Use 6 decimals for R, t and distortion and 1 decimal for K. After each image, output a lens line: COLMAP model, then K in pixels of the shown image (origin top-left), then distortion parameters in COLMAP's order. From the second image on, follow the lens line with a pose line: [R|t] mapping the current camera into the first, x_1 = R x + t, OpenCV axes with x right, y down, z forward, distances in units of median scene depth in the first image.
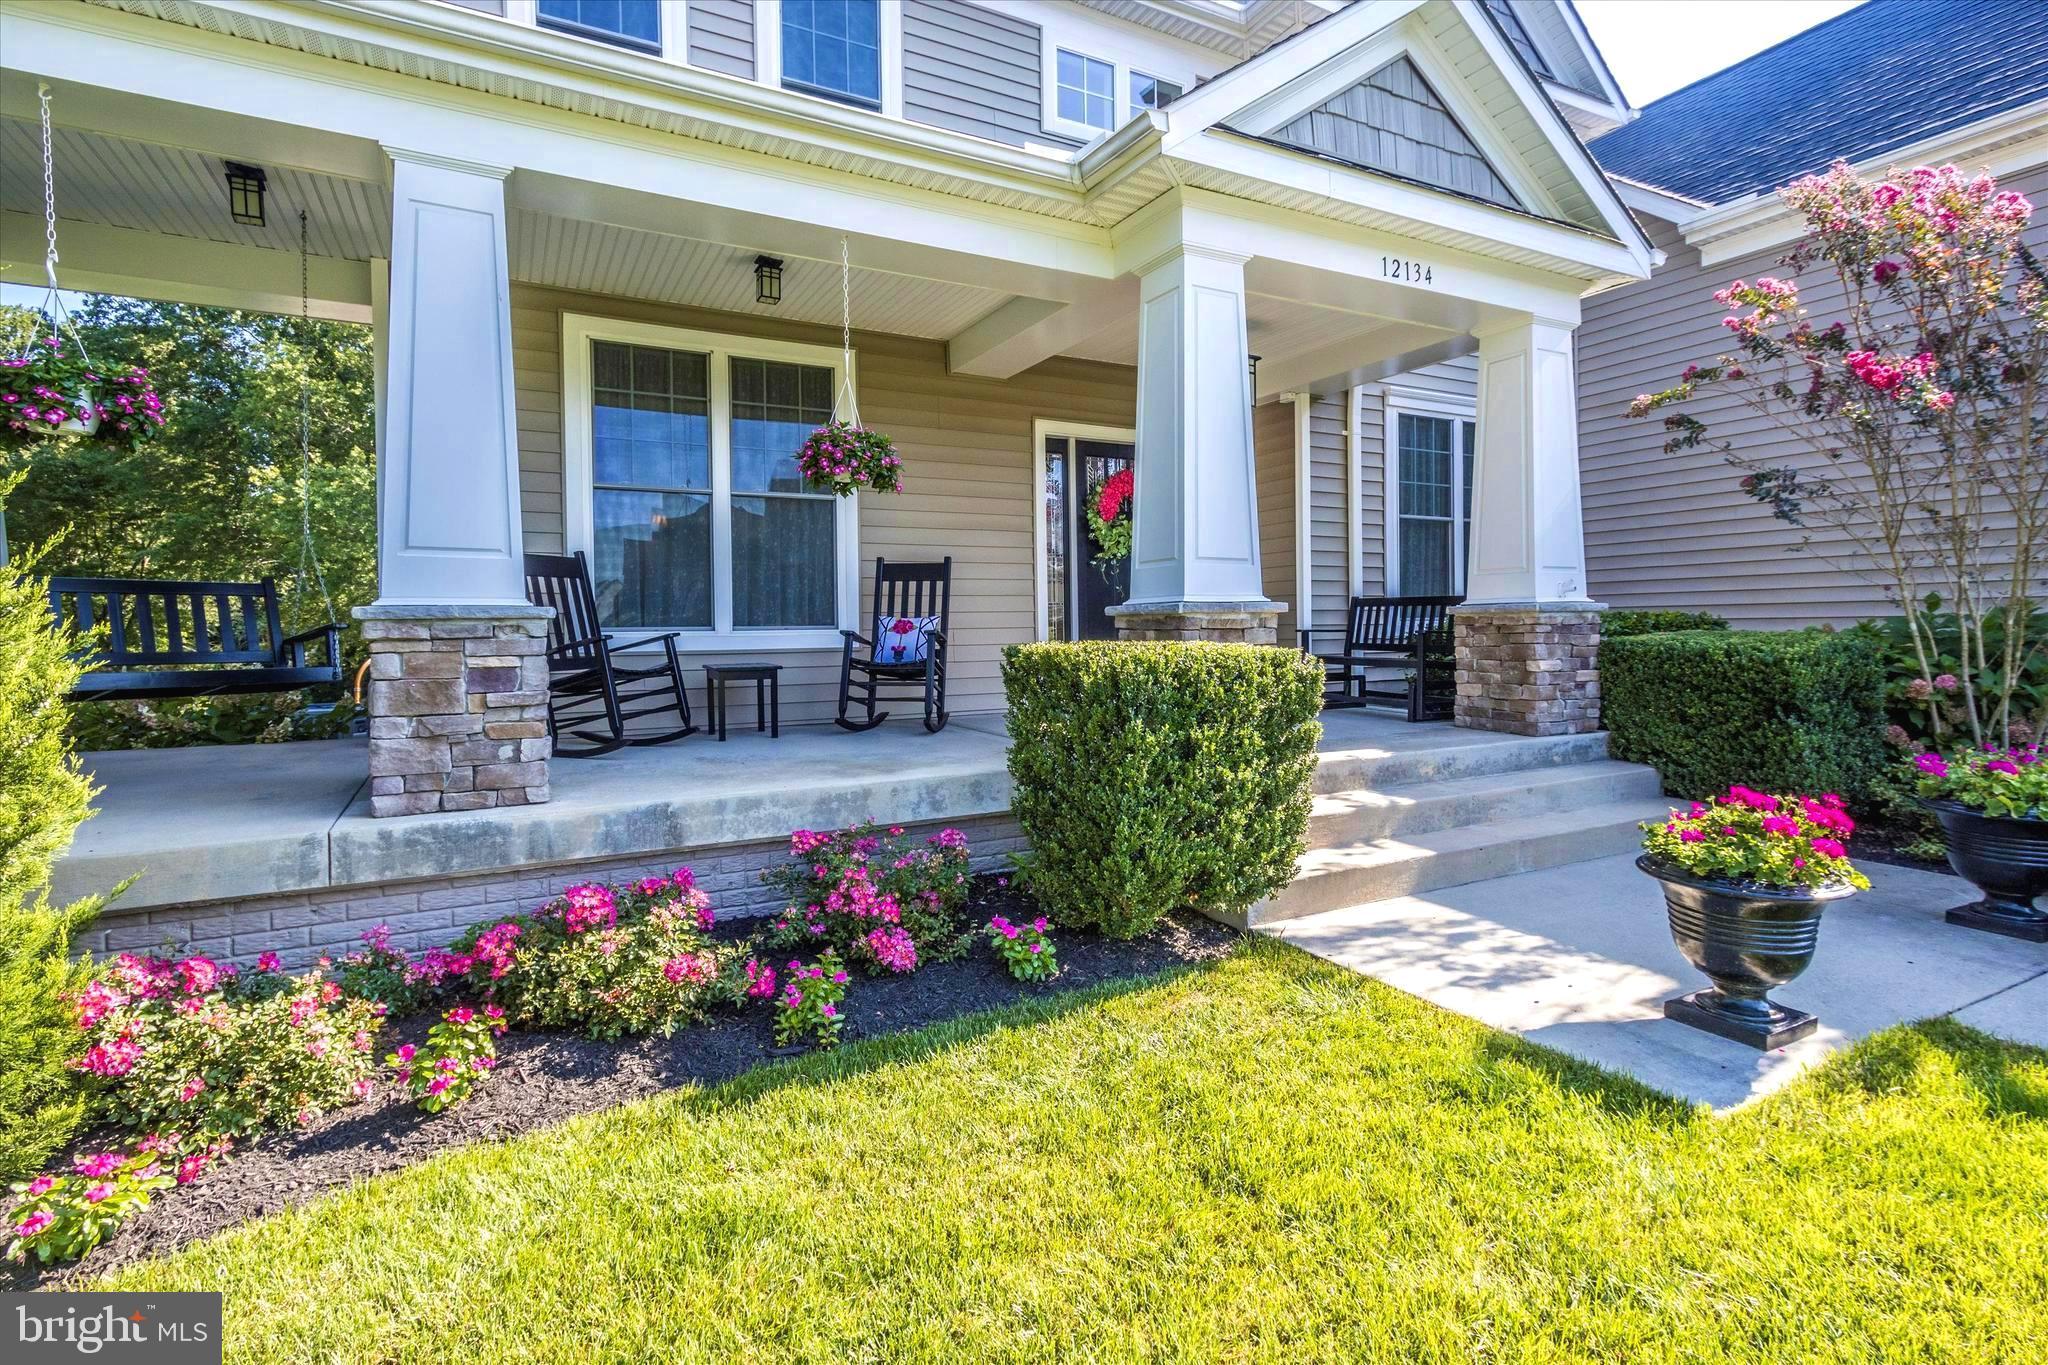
lens RADIAL K [[971.5, 0, 1021.2], [0, 971.5, 674.4], [0, 0, 1]] dist [-0.002602, 0.000036]
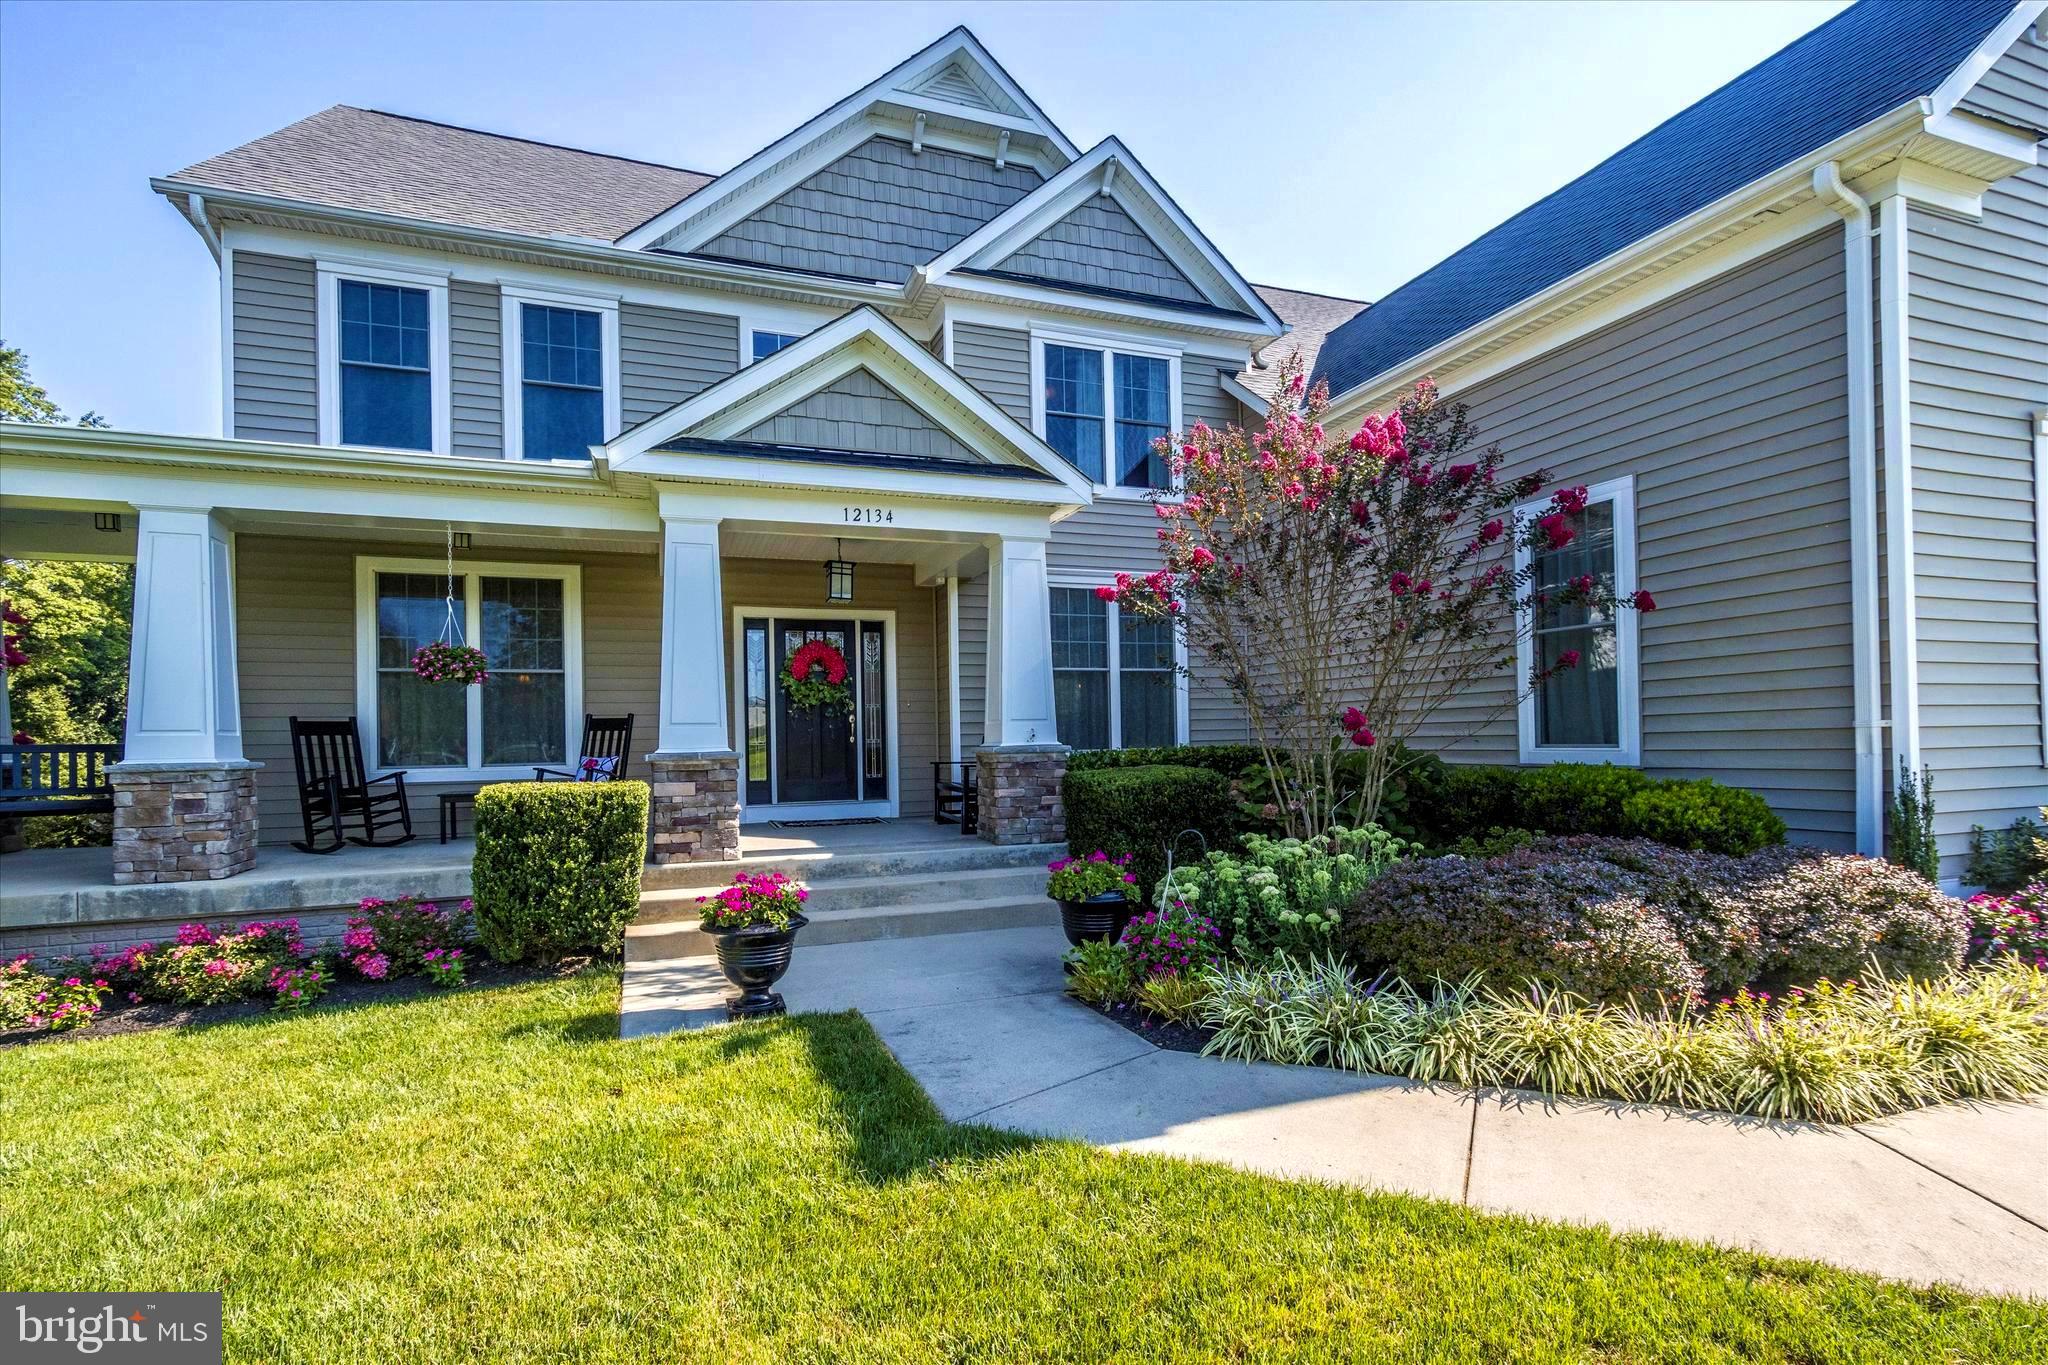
lens RADIAL K [[945.1, 0, 1018.2], [0, 945.1, 760.0], [0, 0, 1]] dist [0.001147, 0.000061]
pose [[0.991761, -0.004583, -0.128019, 1.069122], [0.001270, 0.999663, -0.025947, -0.029645], [0.128095, 0.025571, 0.991432, -0.451270]]
